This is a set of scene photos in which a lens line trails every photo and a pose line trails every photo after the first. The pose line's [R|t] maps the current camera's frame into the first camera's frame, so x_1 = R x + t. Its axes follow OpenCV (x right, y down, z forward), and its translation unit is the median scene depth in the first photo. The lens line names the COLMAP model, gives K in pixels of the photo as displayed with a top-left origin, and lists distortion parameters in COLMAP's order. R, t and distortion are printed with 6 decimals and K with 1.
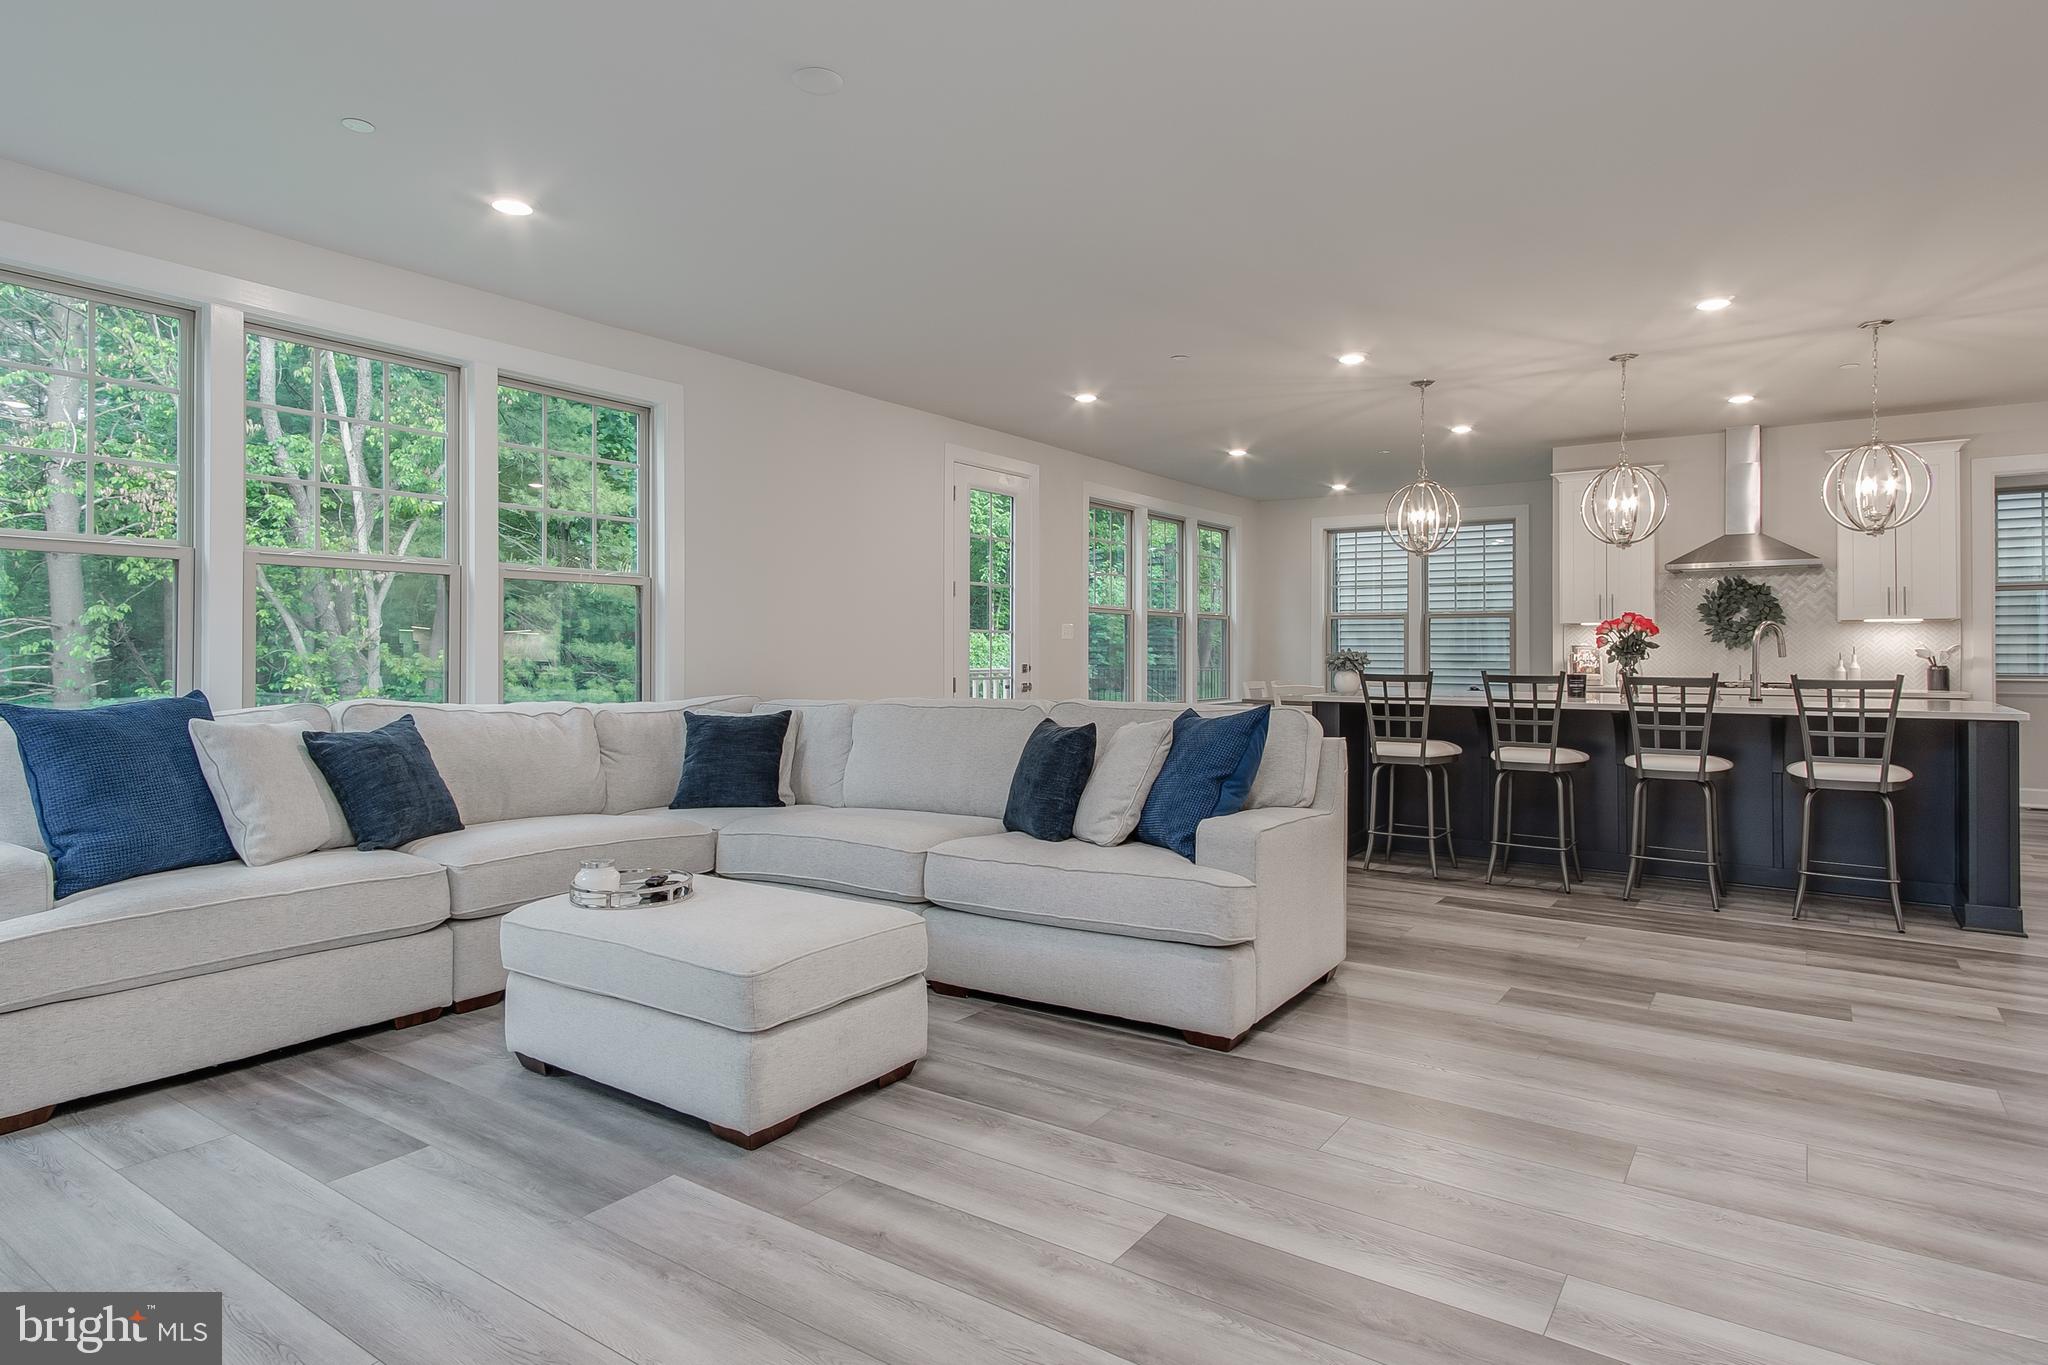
lens RADIAL K [[1141.6, 0, 1029.6], [0, 1141.6, 637.1], [0, 0, 1]] dist [0.006221, 0.004050]
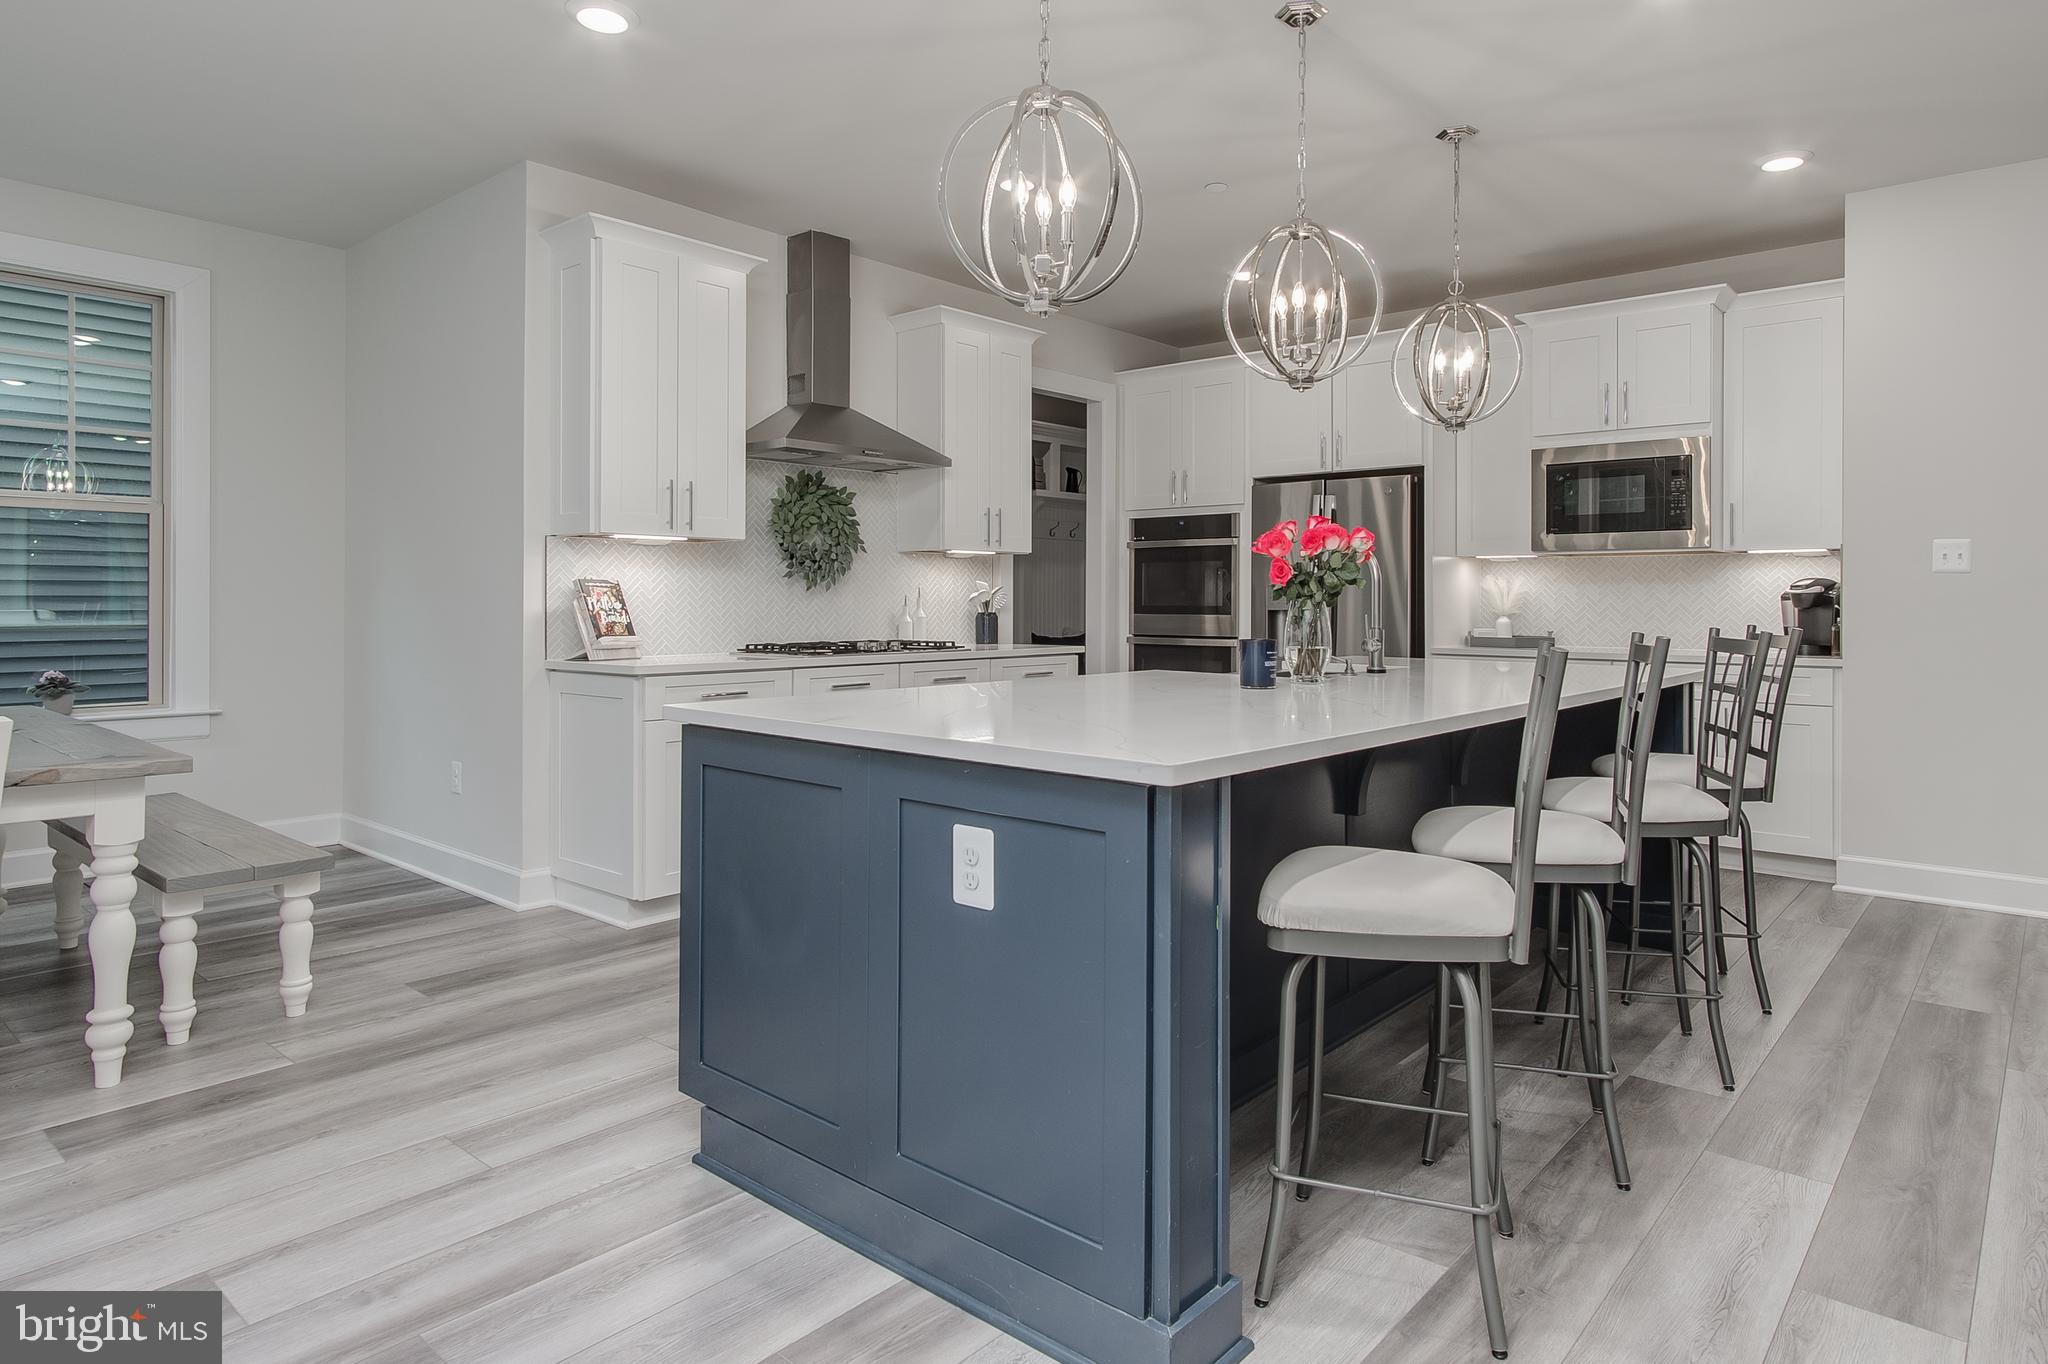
lens RADIAL K [[1168.5, 0, 1064.7], [0, 1168.5, 591.1], [0, 0, 1]] dist [0.017076, 0.002536]
pose [[0.092108, 0.008545, 0.995712, 0.000597], [-0.016210, 0.999844, -0.007081, 0.016401], [-0.995617, -0.015489, 0.092232, 0.950890]]
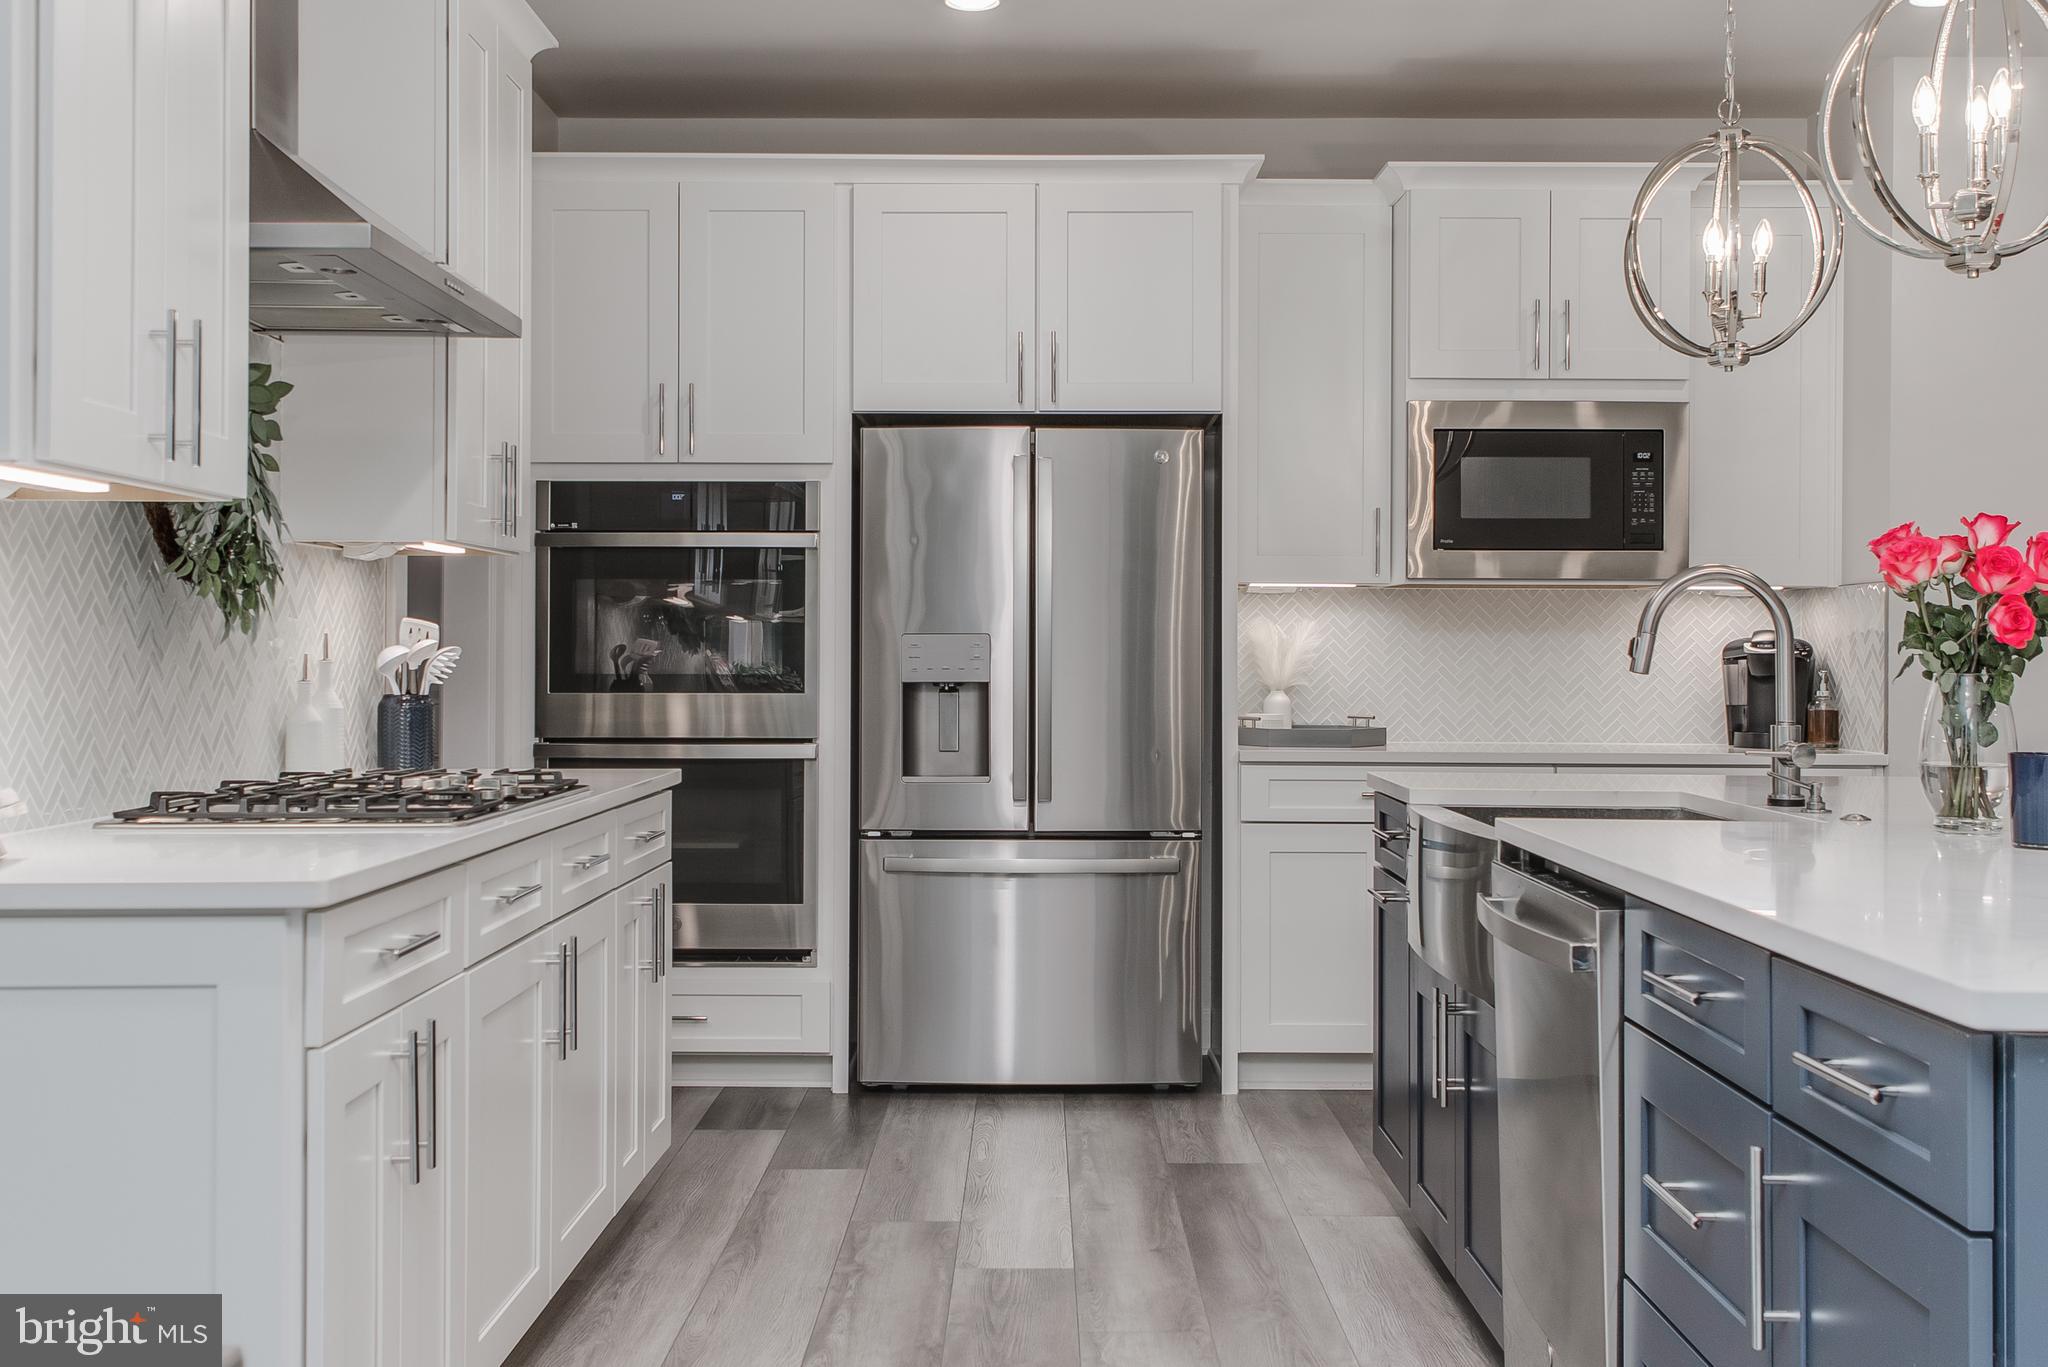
lens RADIAL K [[2181.4, 0, 984.6], [0, 2181.4, 679.7], [0, 0, 1]] dist [0.015297, 0.019544]
pose [[-0.558474, -0.009735, 0.829465, 0.207165], [-0.014308, 0.999895, 0.002101, 0.018706], [-0.829399, -0.010694, -0.558555, 1.316494]]
